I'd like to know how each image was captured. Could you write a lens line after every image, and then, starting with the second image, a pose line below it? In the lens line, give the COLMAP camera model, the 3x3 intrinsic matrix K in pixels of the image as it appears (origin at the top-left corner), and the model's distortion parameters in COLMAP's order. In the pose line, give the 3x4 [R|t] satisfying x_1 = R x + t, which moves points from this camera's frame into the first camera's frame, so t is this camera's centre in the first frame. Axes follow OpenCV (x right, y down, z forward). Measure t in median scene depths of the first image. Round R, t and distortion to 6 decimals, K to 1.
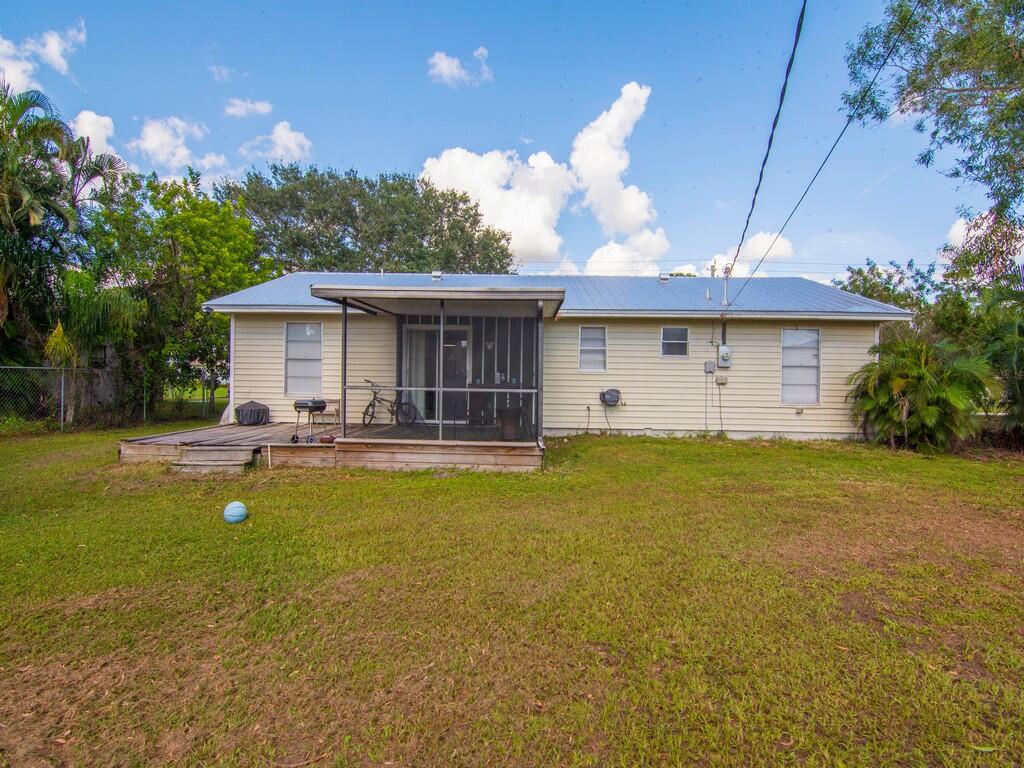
lens RADIAL K [[496.6, 0, 512.0], [0, 496.6, 384.0], [0, 0, 1]] dist [-0.018263, -0.000361]
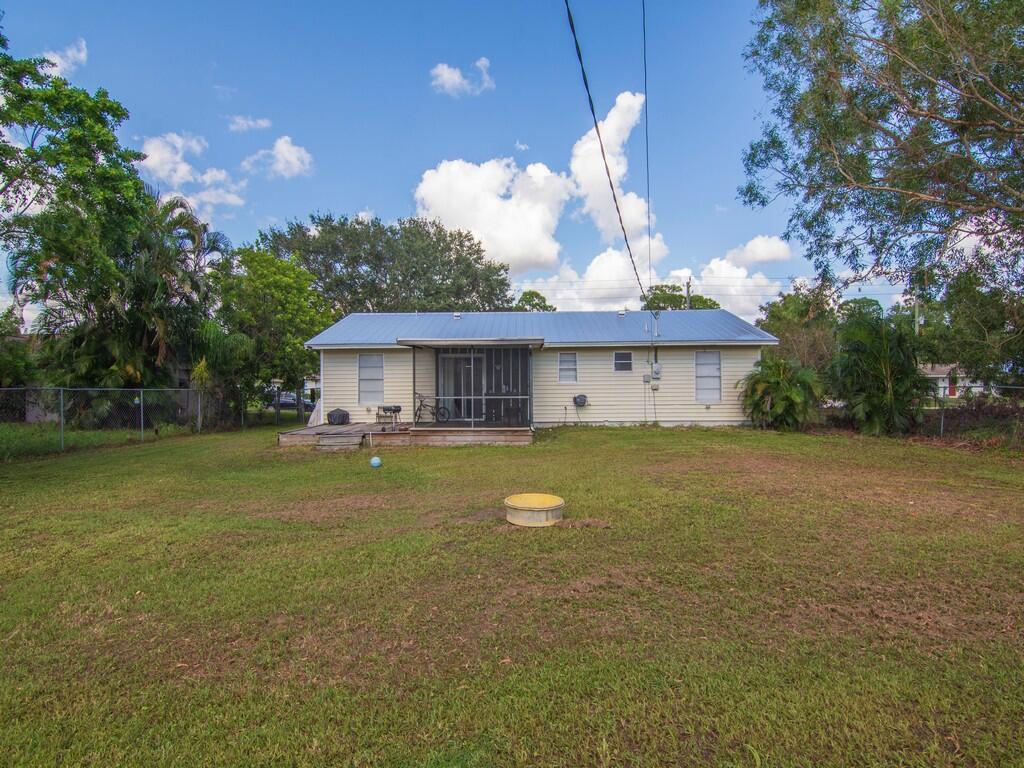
lens RADIAL K [[496.6, 0, 514.7], [0, 496.6, 394.4], [0, 0, 1]] dist [-0.000484, 0.000510]
pose [[0.999736, -0.022919, -0.001395, 0.004407], [0.022930, 0.999704, 0.008193, -0.007583], [0.001207, -0.008223, 0.999965, -0.480941]]
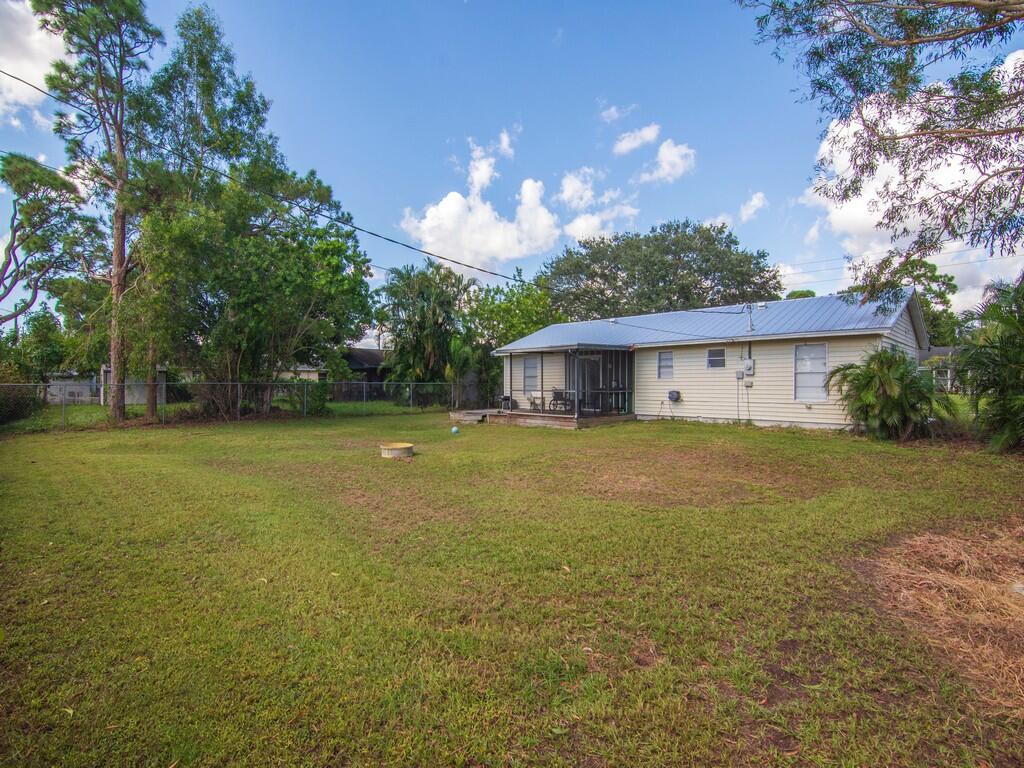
lens RADIAL K [[508.2, 0, 512.0], [0, 508.2, 384.0], [0, 0, 1]] dist [0.015871, -0.000389]
pose [[0.724567, -0.015465, -0.689031, 0.925275], [0.009426, 0.999877, -0.012530, 0.004384], [0.689140, 0.002584, 0.724624, -0.521720]]
